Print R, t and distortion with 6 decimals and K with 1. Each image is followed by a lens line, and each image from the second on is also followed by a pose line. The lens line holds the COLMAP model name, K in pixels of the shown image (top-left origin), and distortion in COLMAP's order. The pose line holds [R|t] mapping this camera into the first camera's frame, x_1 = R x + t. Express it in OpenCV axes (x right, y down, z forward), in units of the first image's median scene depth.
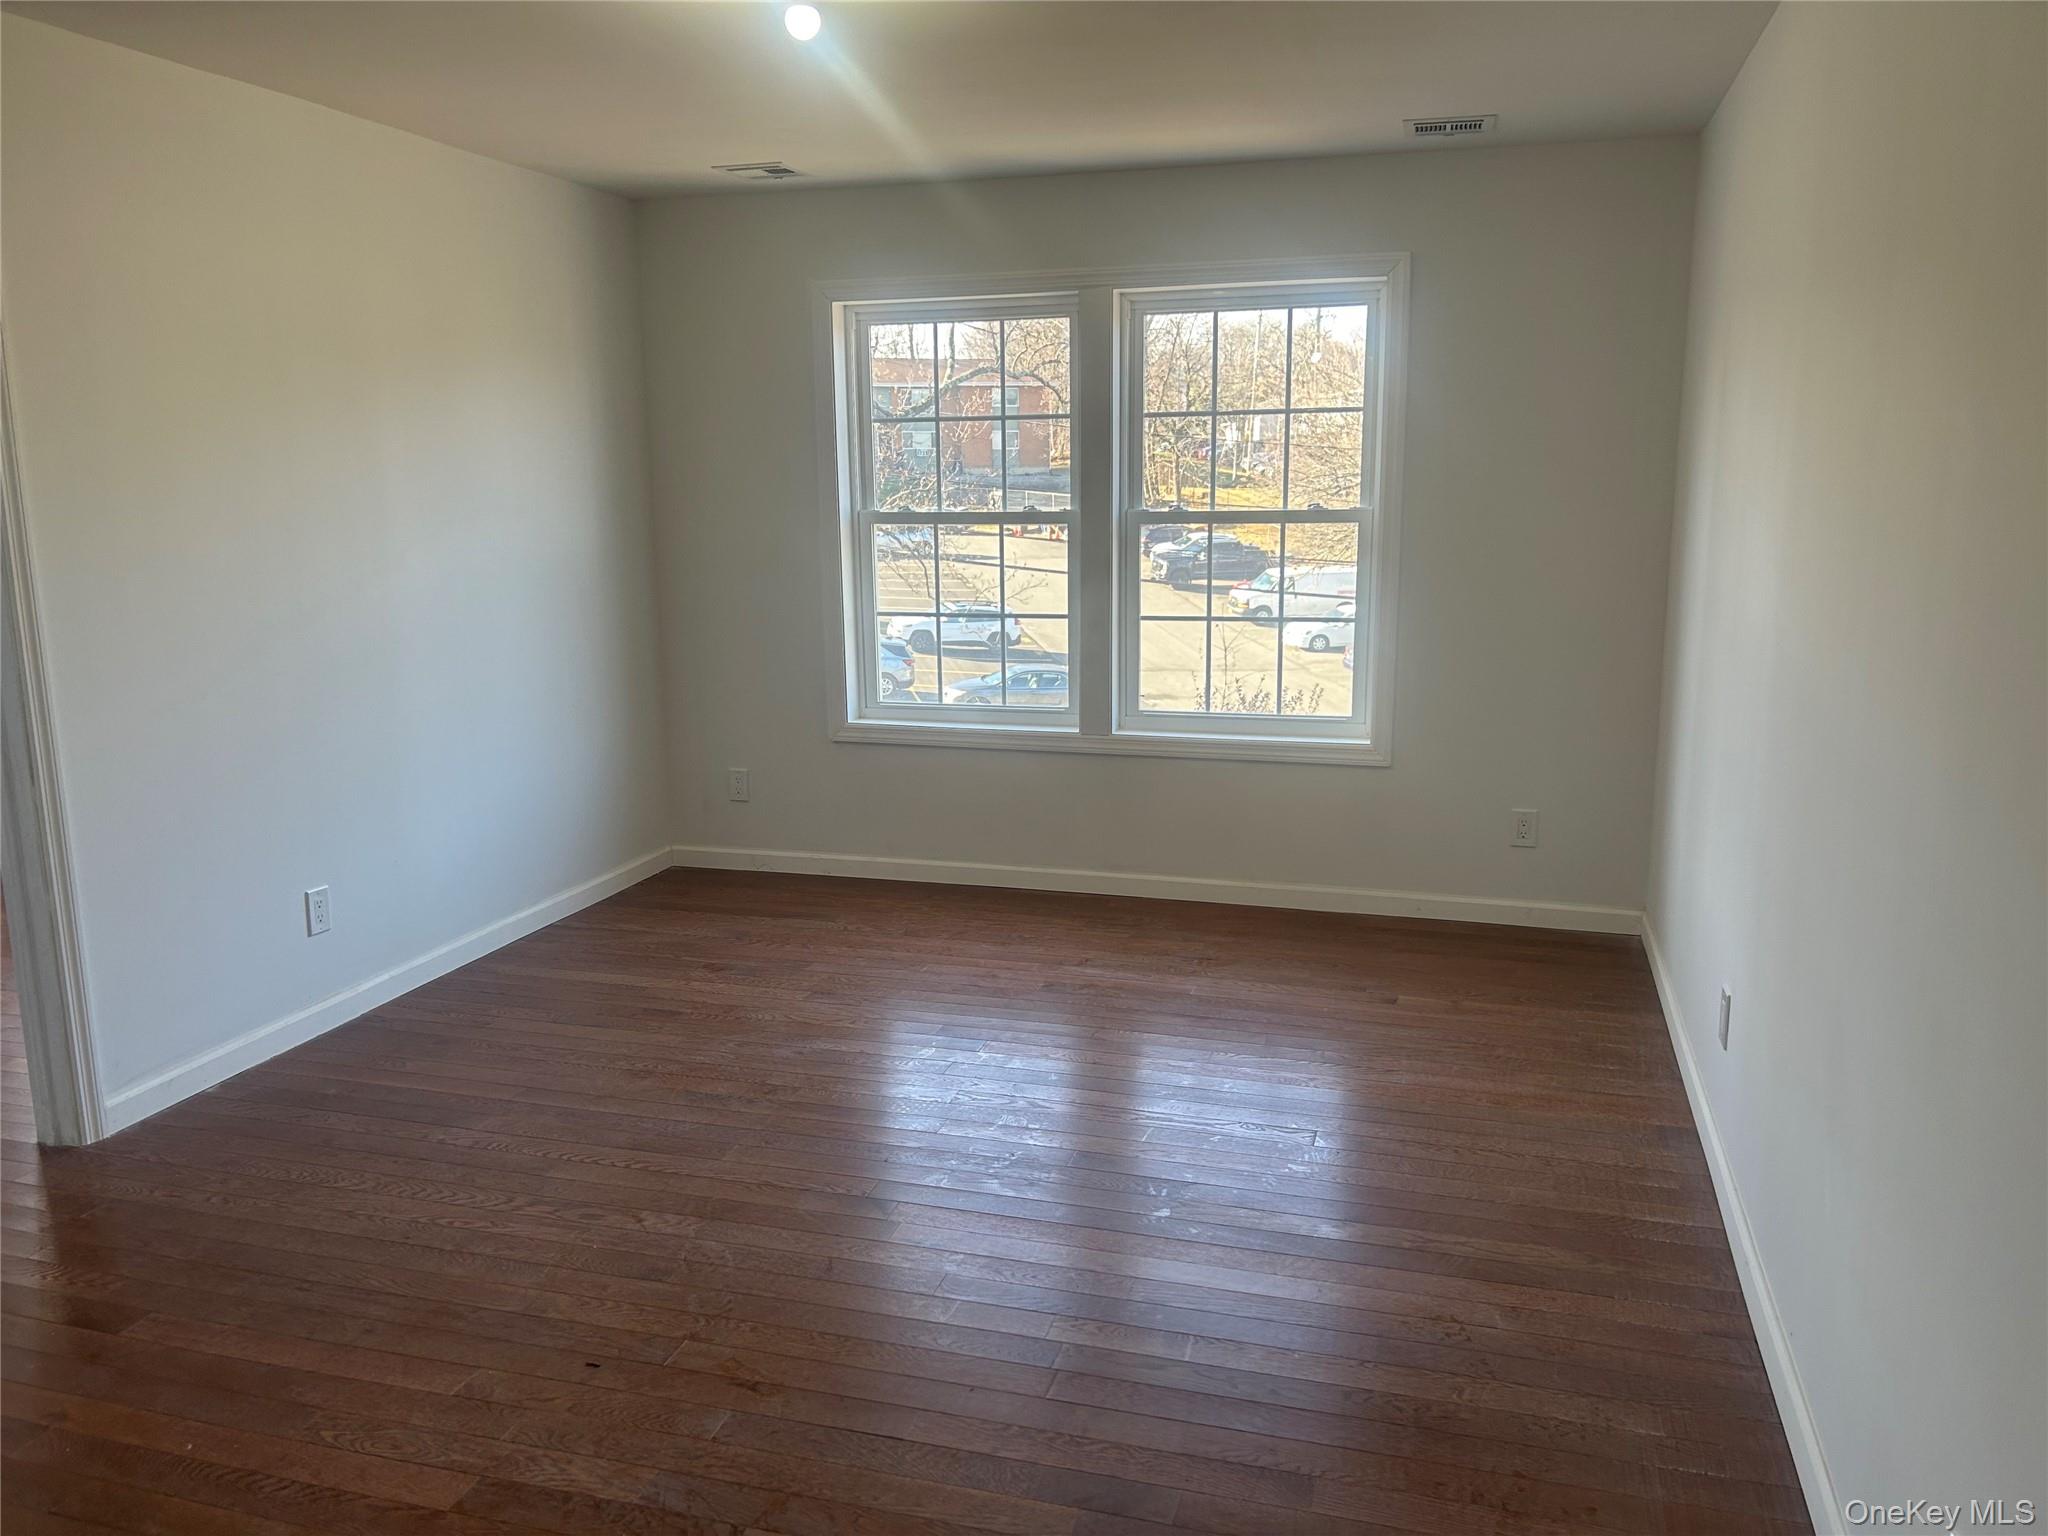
lens RADIAL K [[1537.7, 0, 1018.6], [0, 1537.7, 779.8], [0, 0, 1]] dist [0.054211, -0.068389]
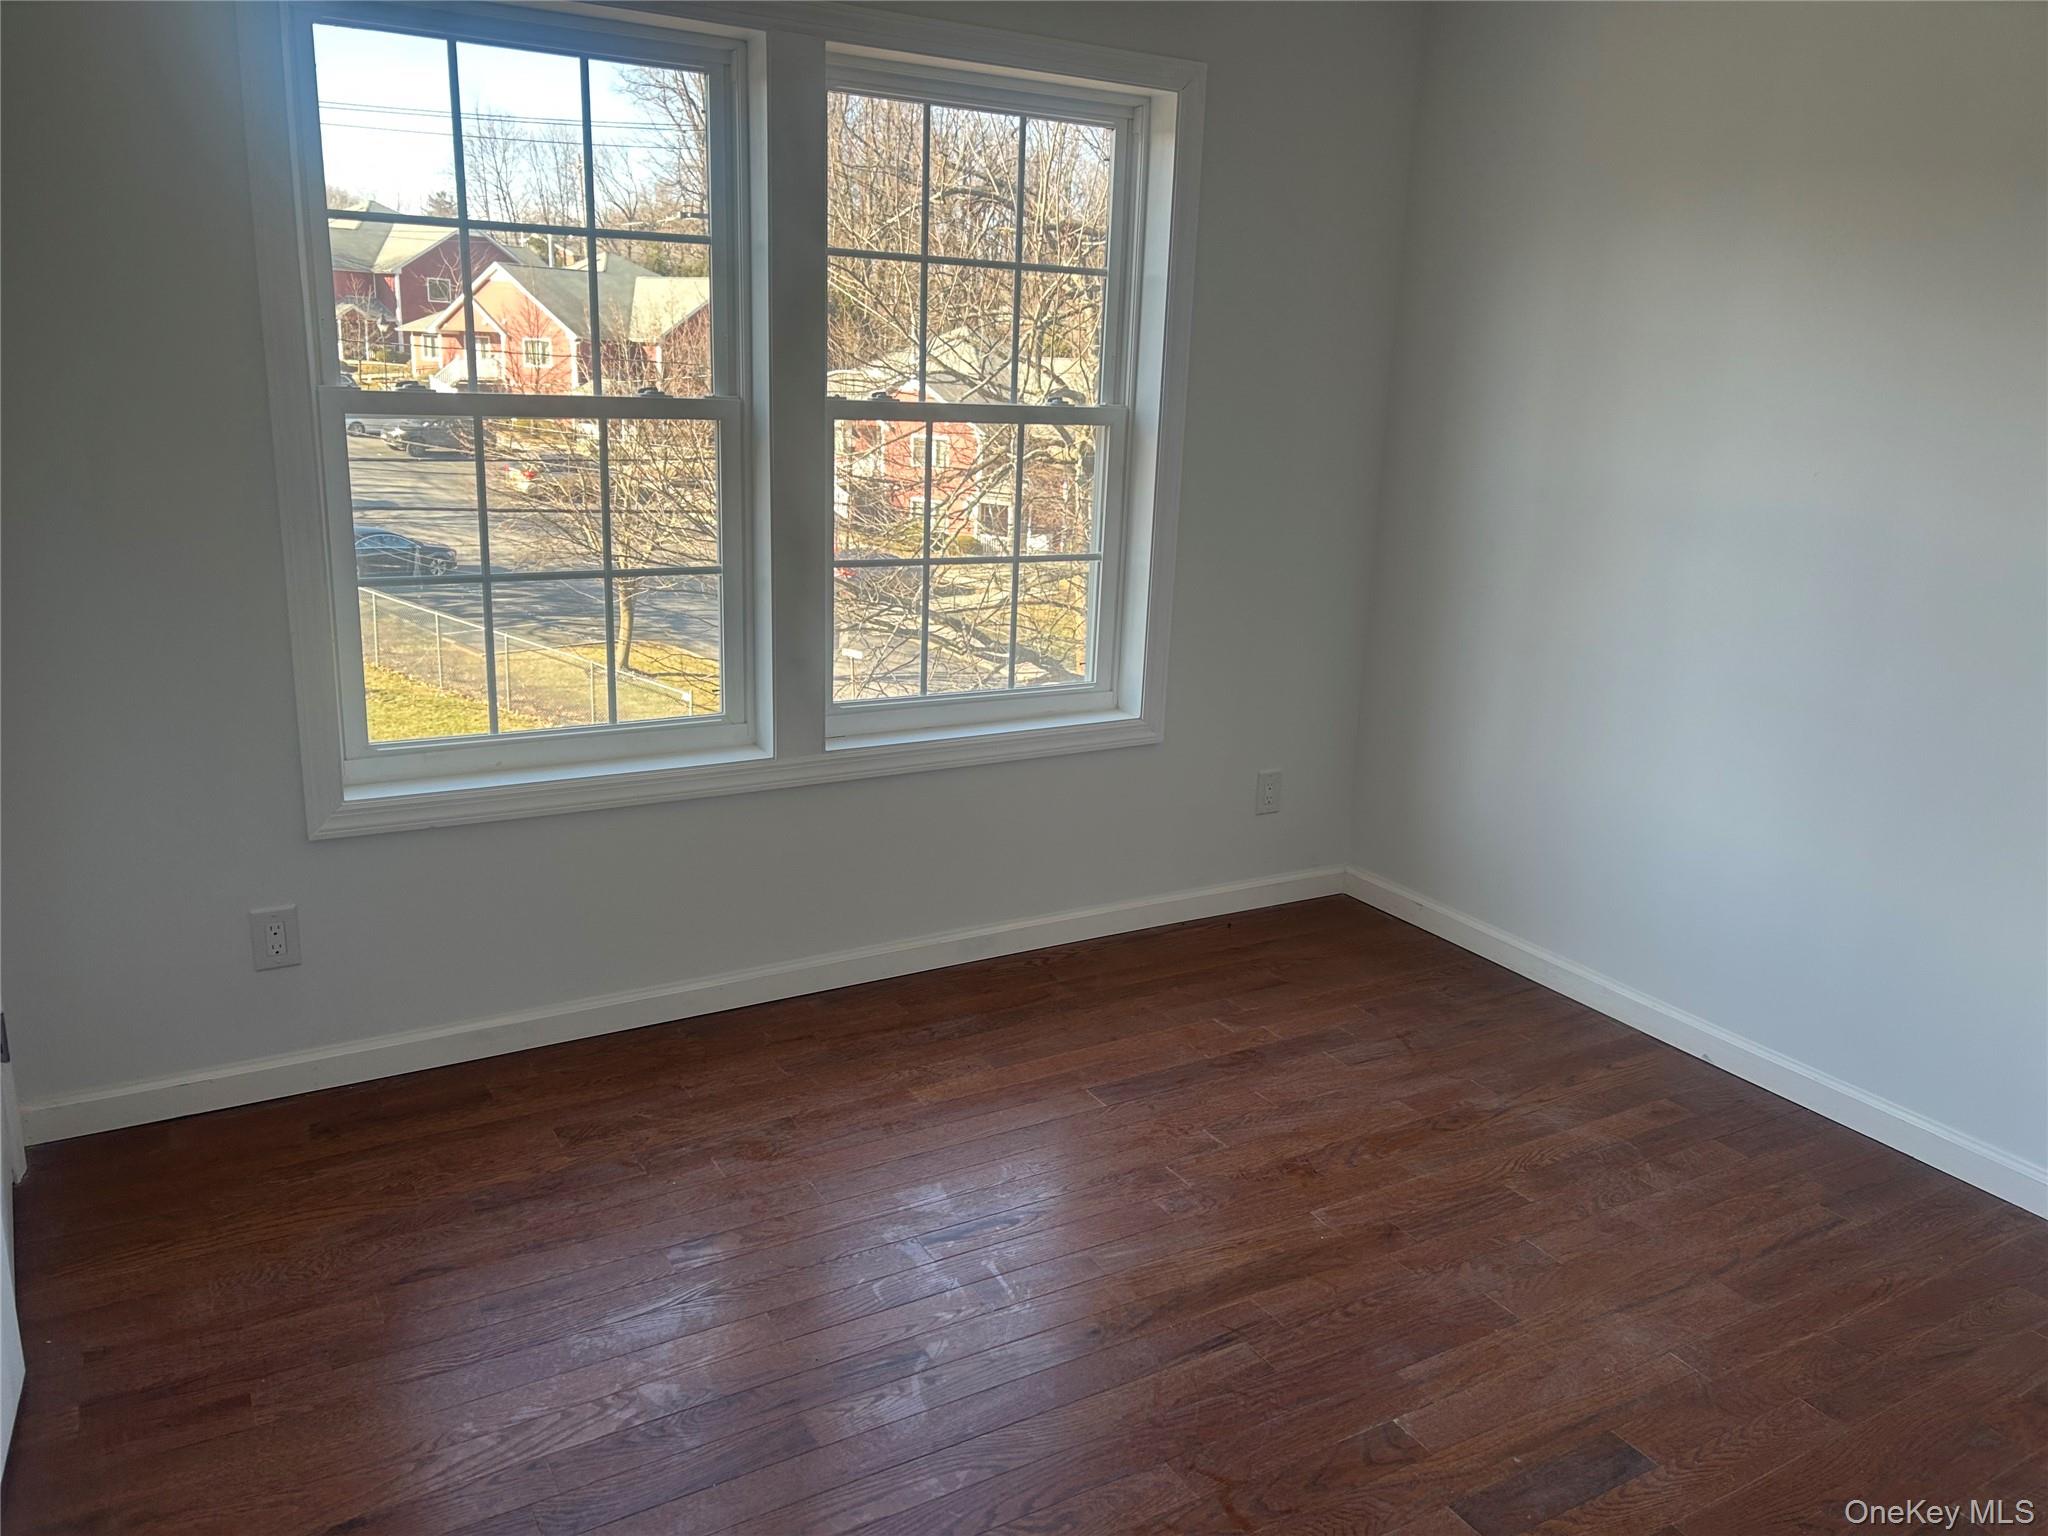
lens RADIAL K [[1537.7, 0, 1018.6], [0, 1537.7, 779.8], [0, 0, 1]] dist [0.054211, -0.068389]
pose [[0.654819, -0.157724, 0.739145, -0.375640], [0.108215, 0.987472, 0.114844, -0.085968], [-0.747998, 0.004784, 0.663684, 0.524933]]
